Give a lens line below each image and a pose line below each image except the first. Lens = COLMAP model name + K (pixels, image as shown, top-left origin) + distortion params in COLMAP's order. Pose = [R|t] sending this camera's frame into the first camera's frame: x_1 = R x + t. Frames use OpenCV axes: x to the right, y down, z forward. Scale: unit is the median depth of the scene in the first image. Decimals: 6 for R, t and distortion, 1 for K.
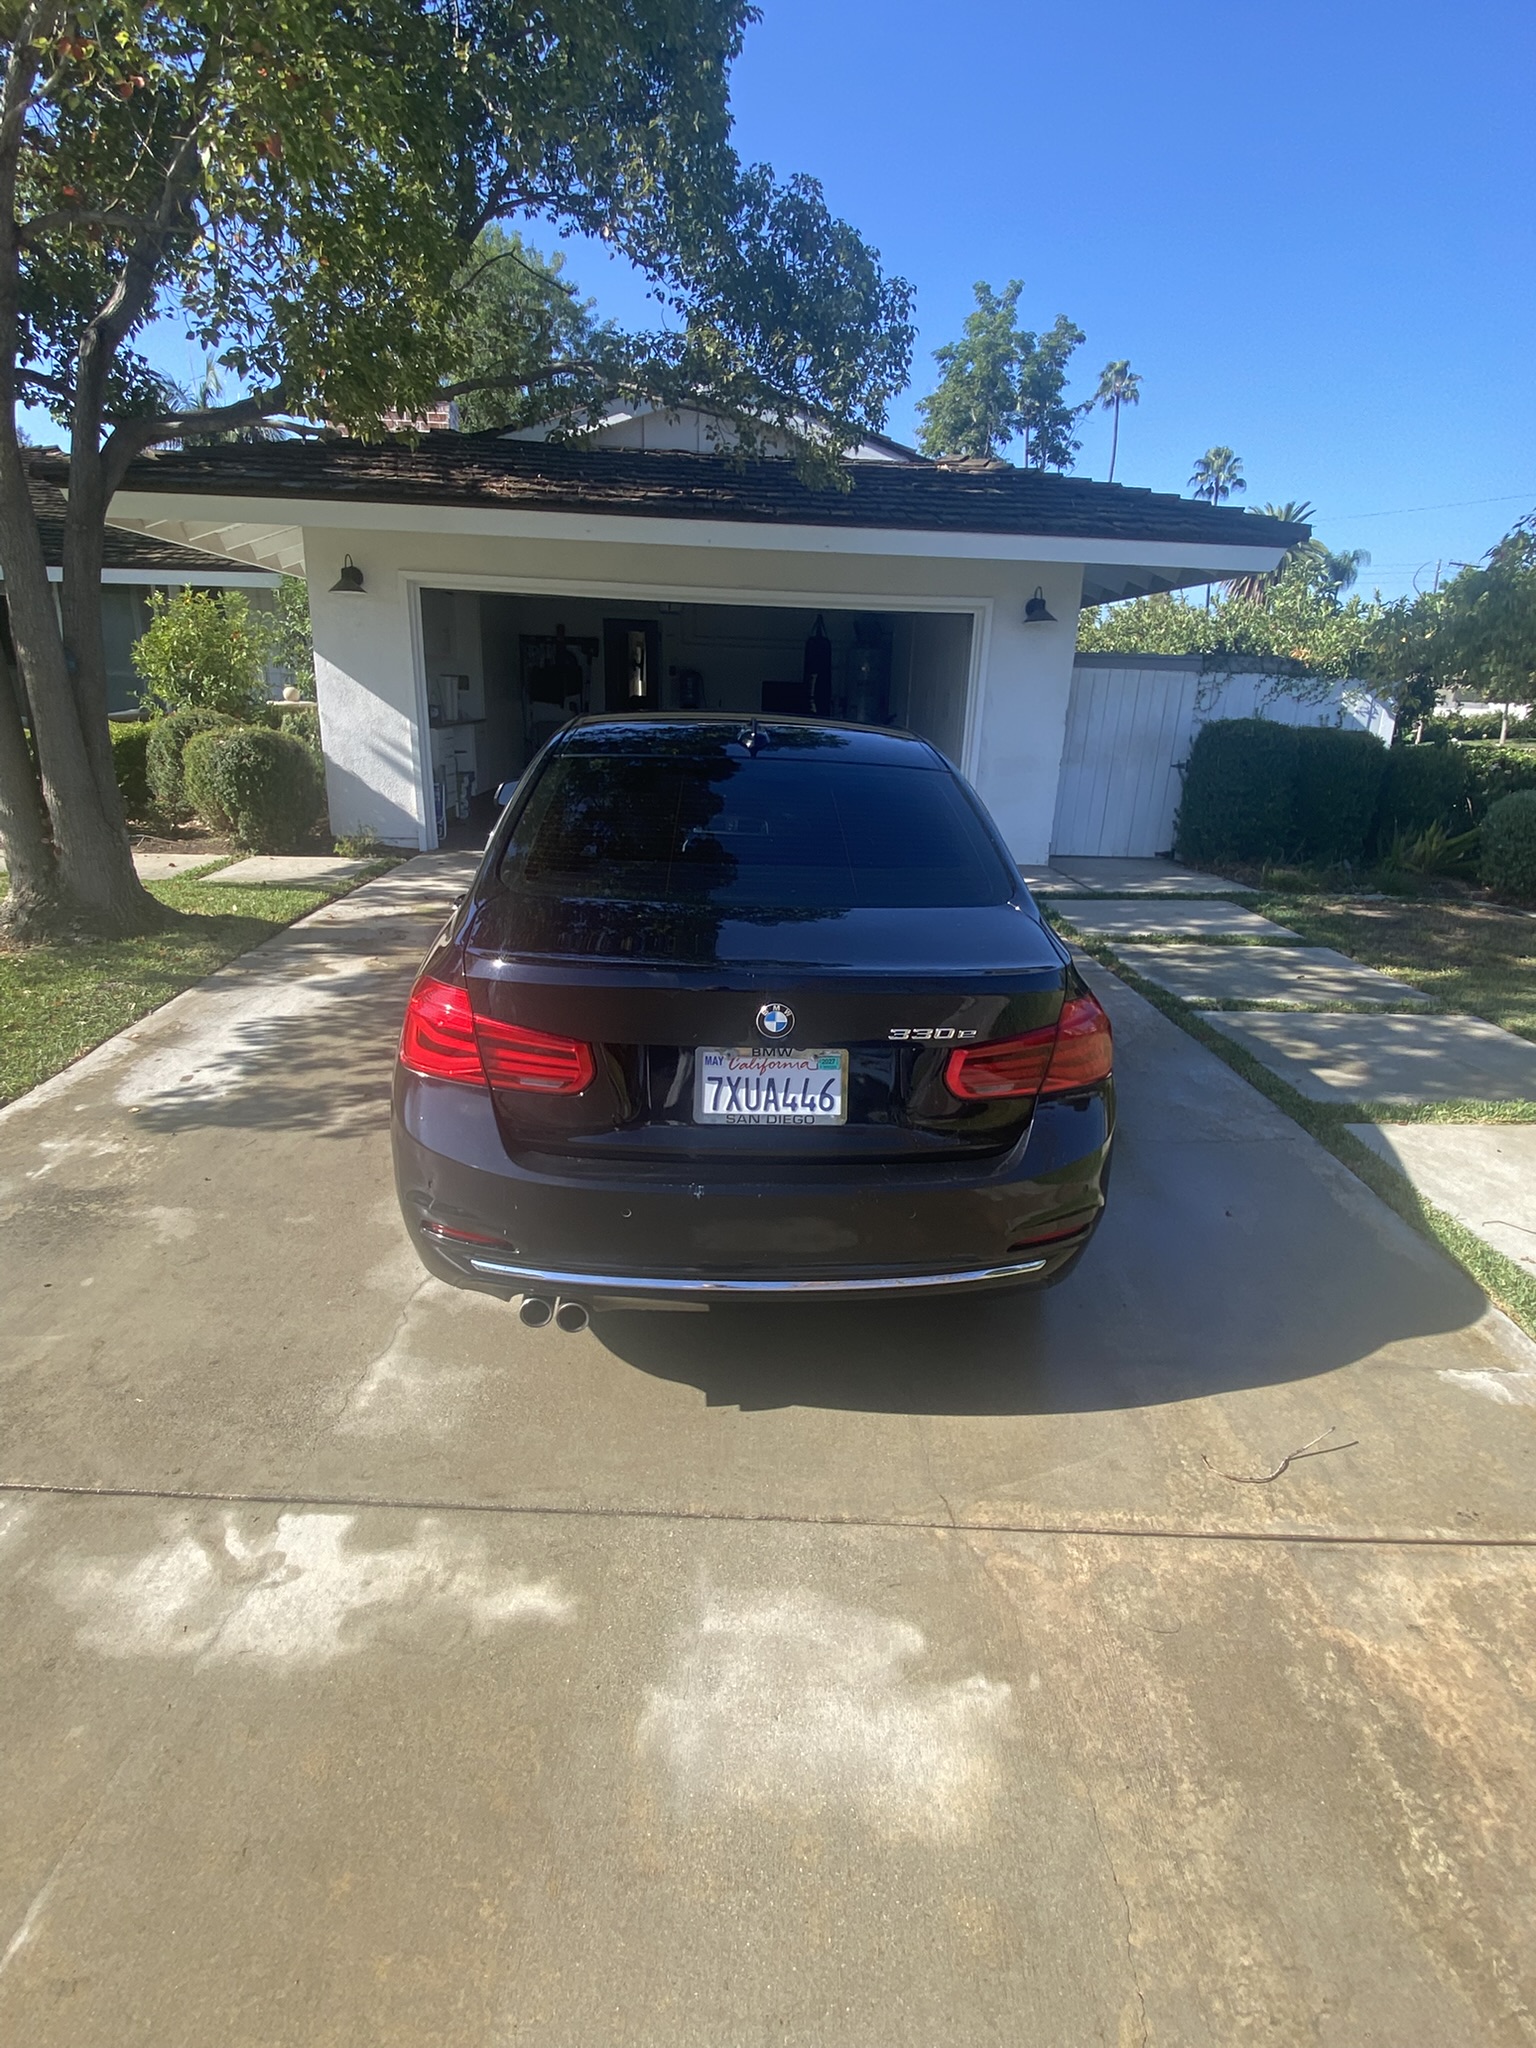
lens RADIAL K [[1049.1, 0, 768.0], [0, 1049.1, 1024.0], [0, 0, 1]] dist [0.004874, -0.000343]
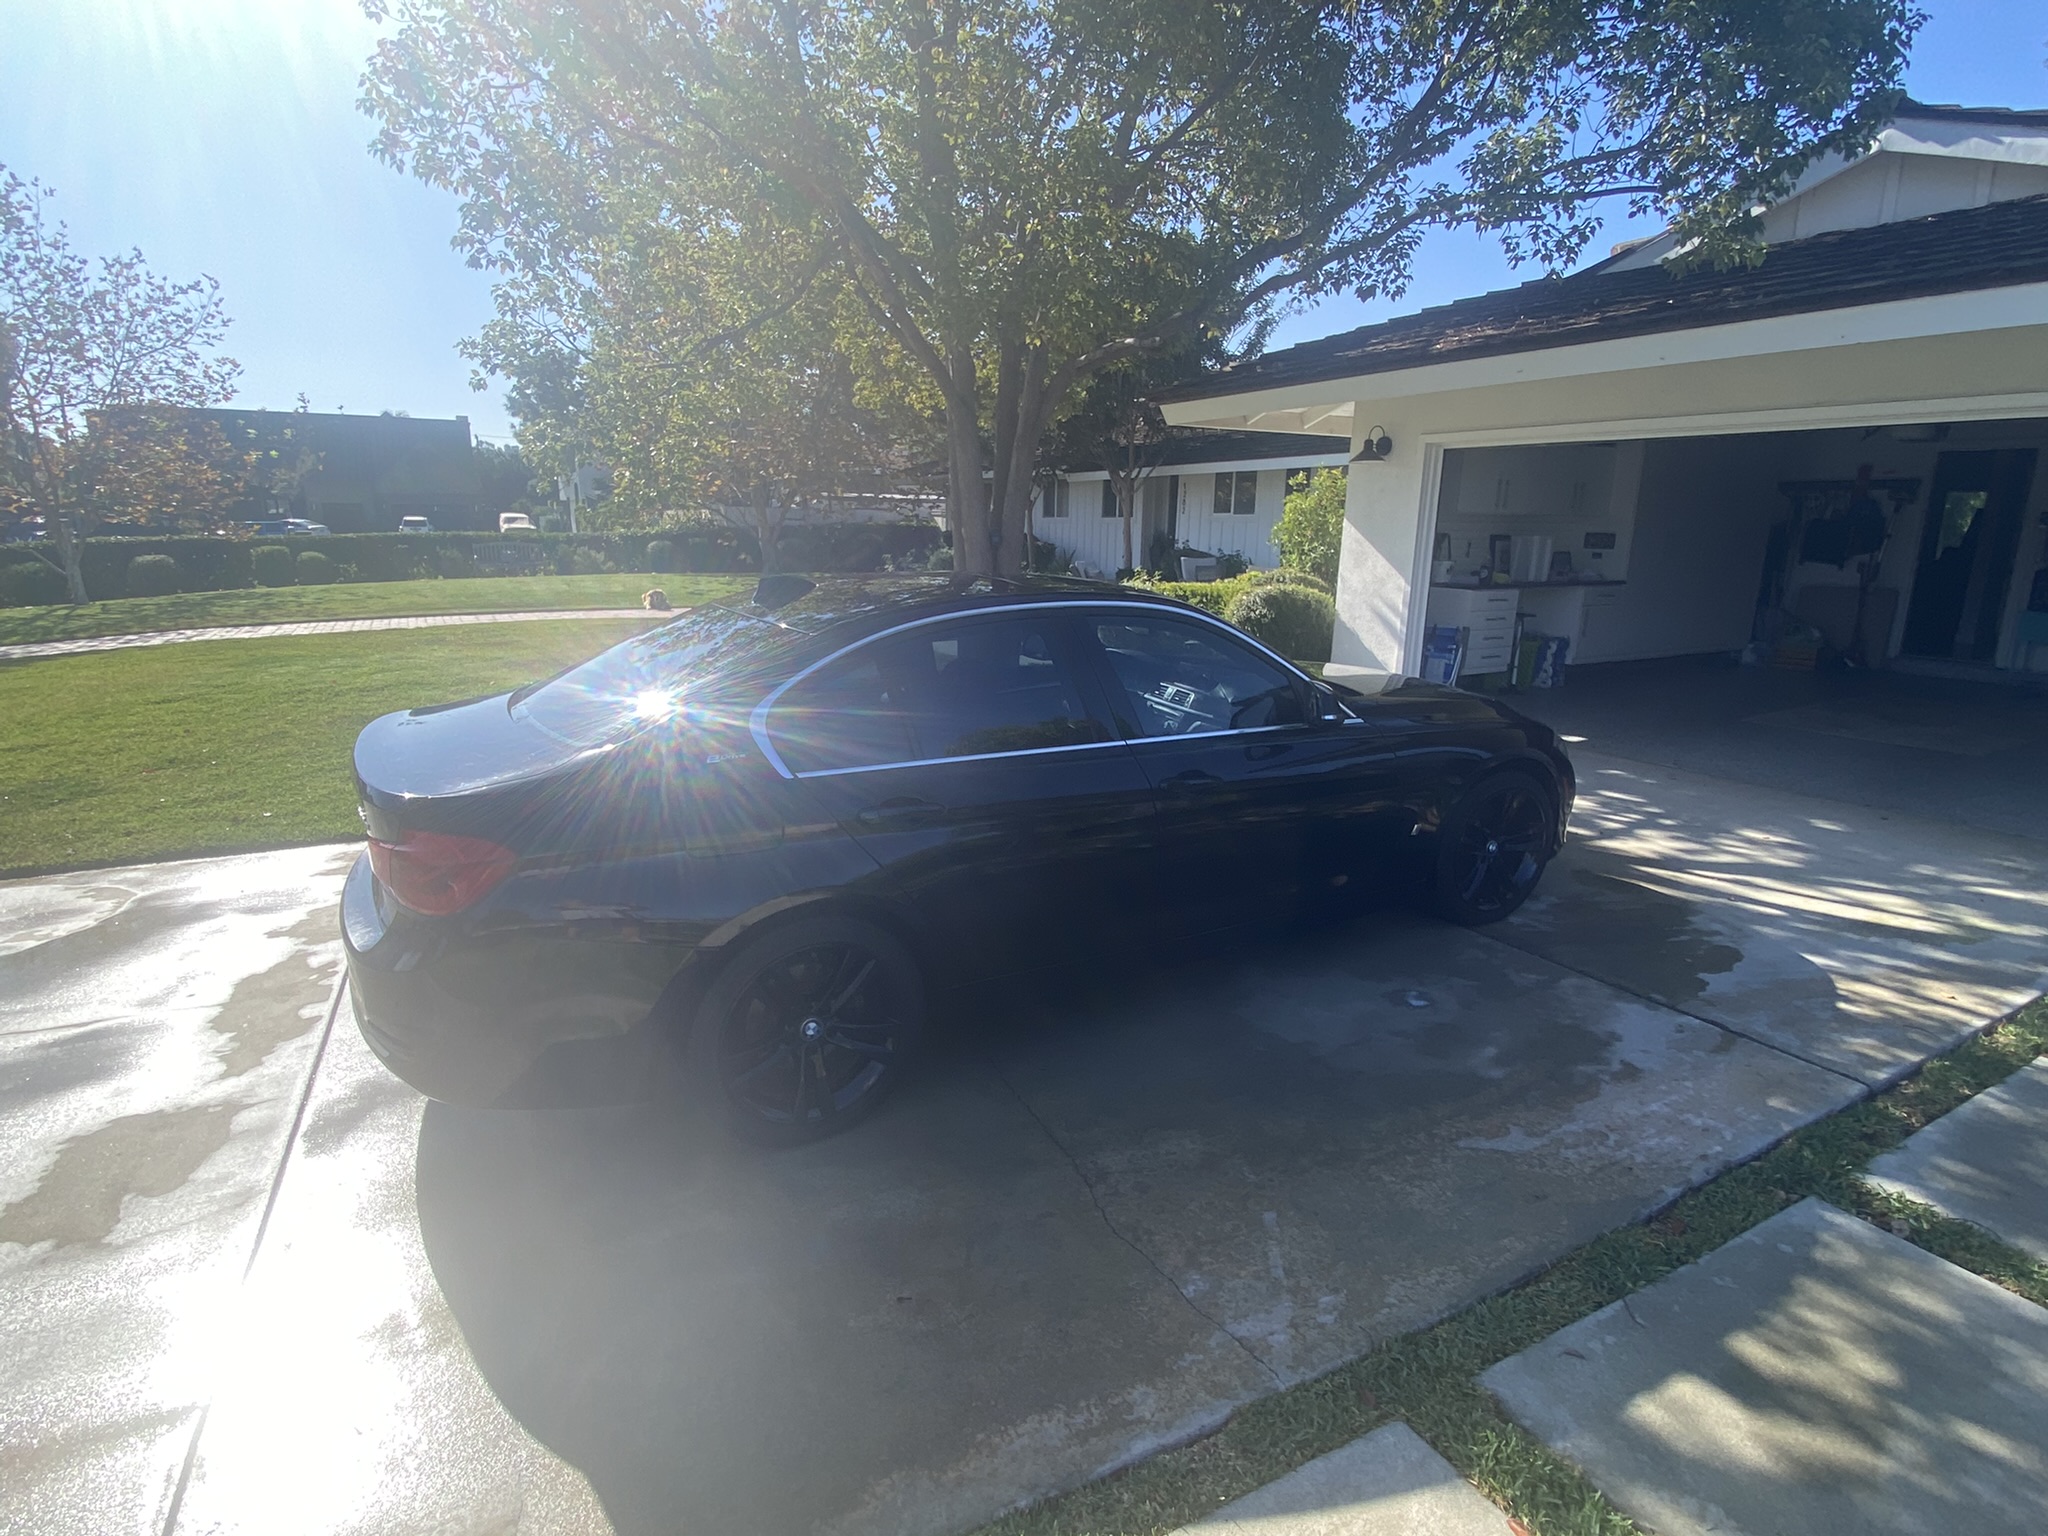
lens RADIAL K [[1049.1, 0, 1024.0], [0, 1049.1, 768.0], [0, 0, 1]] dist [0.004874, -0.000343]
pose [[0.448951, 0.177459, -0.875757, 0.695707], [-0.265310, 0.962356, 0.058997, -0.148779], [0.853260, 0.205860, 0.479133, 0.458814]]
